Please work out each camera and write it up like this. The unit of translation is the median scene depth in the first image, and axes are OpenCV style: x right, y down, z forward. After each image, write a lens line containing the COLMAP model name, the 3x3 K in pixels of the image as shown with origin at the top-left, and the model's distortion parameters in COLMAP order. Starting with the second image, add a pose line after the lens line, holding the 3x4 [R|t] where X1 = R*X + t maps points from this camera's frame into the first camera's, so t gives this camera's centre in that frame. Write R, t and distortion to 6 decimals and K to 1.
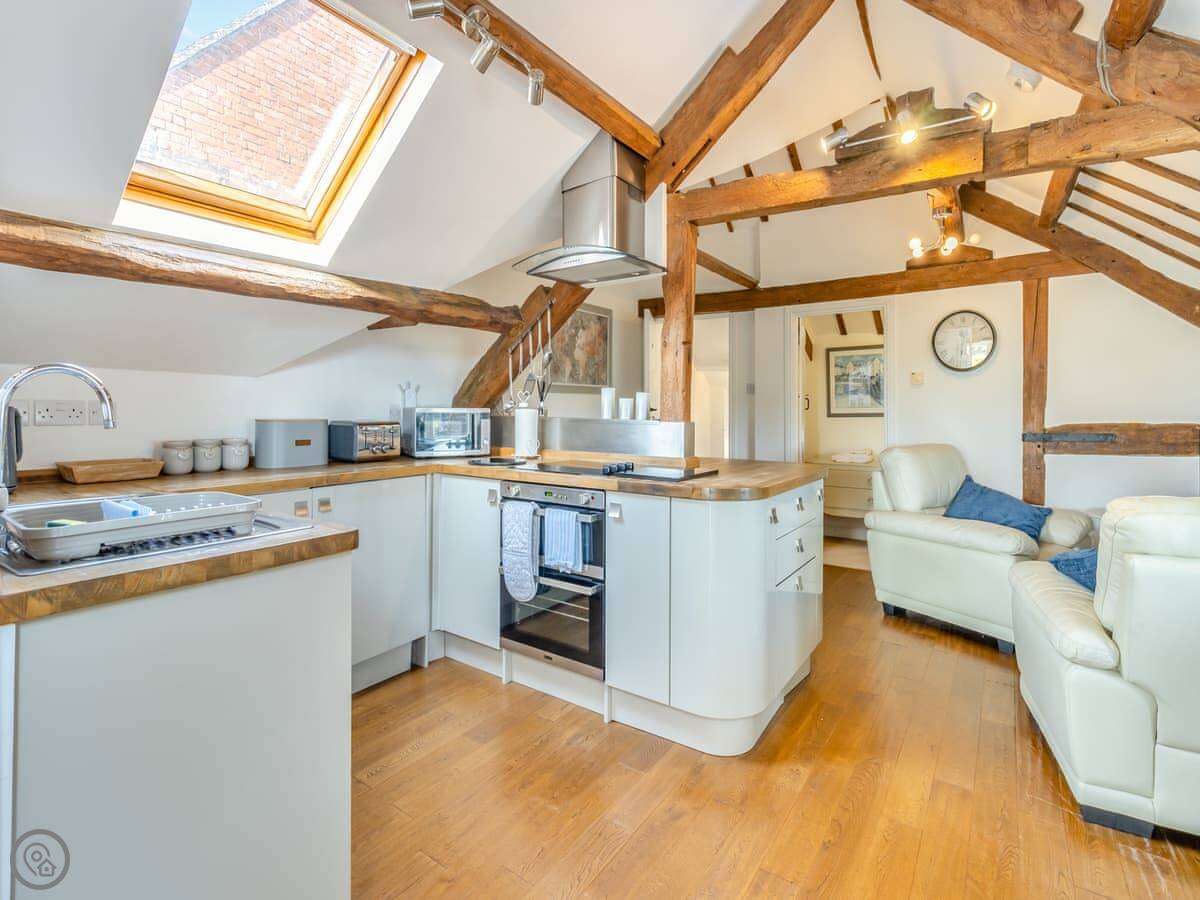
lens RADIAL K [[562.1, 0, 608.8], [0, 562.1, 409.9], [0, 0, 1]] dist [0.001366, 0.000777]
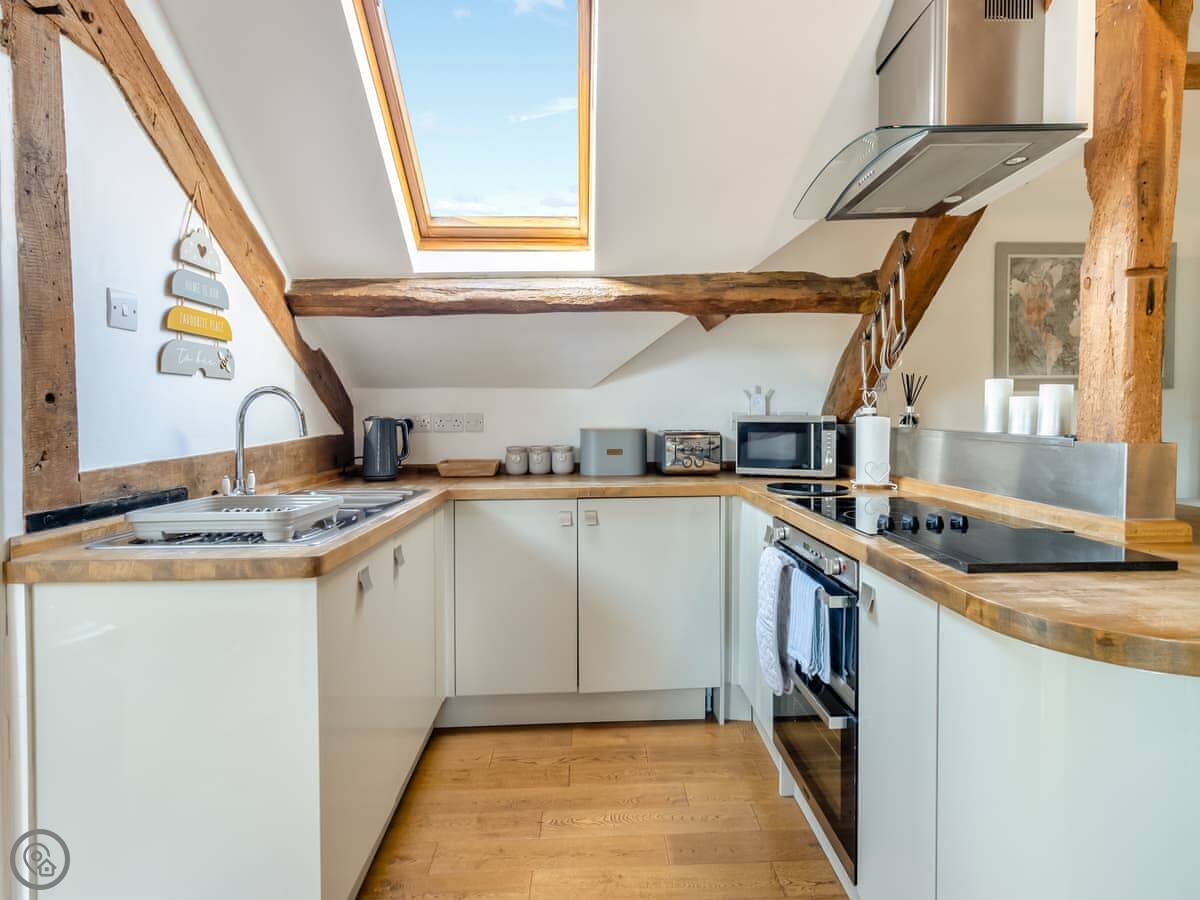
lens RADIAL K [[558.5, 0, 617.8], [0, 558.5, 429.6], [0, 0, 1]] dist [0.003302, 0.000433]
pose [[0.604951, 0.011532, -0.796180, 0.255442], [0.006172, 0.999797, 0.019170, -0.000993], [0.796239, -0.016511, 0.604757, 0.397978]]
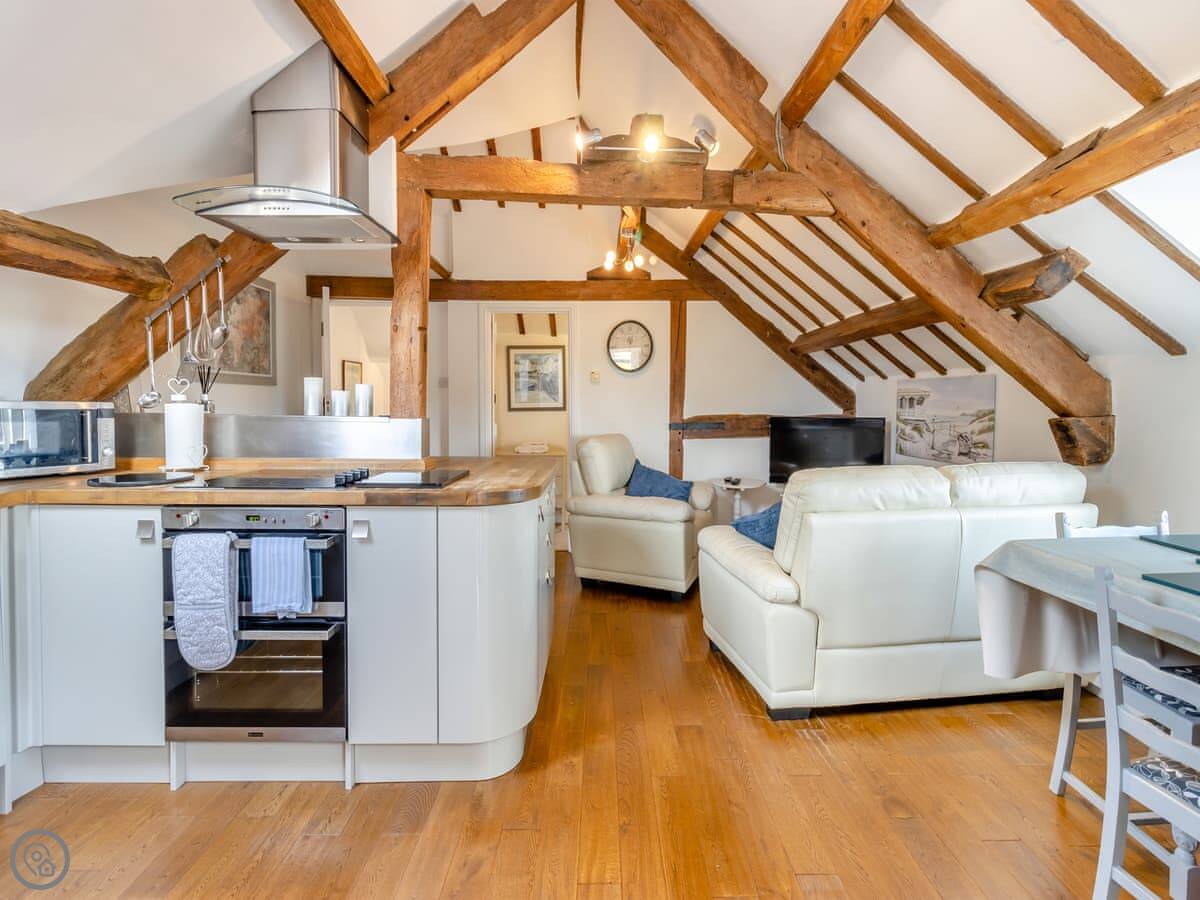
lens RADIAL K [[546.4, 0, 602.2], [0, 546.4, 422.1], [0, 0, 1]] dist [0.000608, 0.000377]
pose [[0.822896, -0.017653, 0.567918, -0.124577], [-0.001048, 0.999468, 0.032586, -0.001135], [-0.568192, -0.027410, 0.822440, 0.135747]]
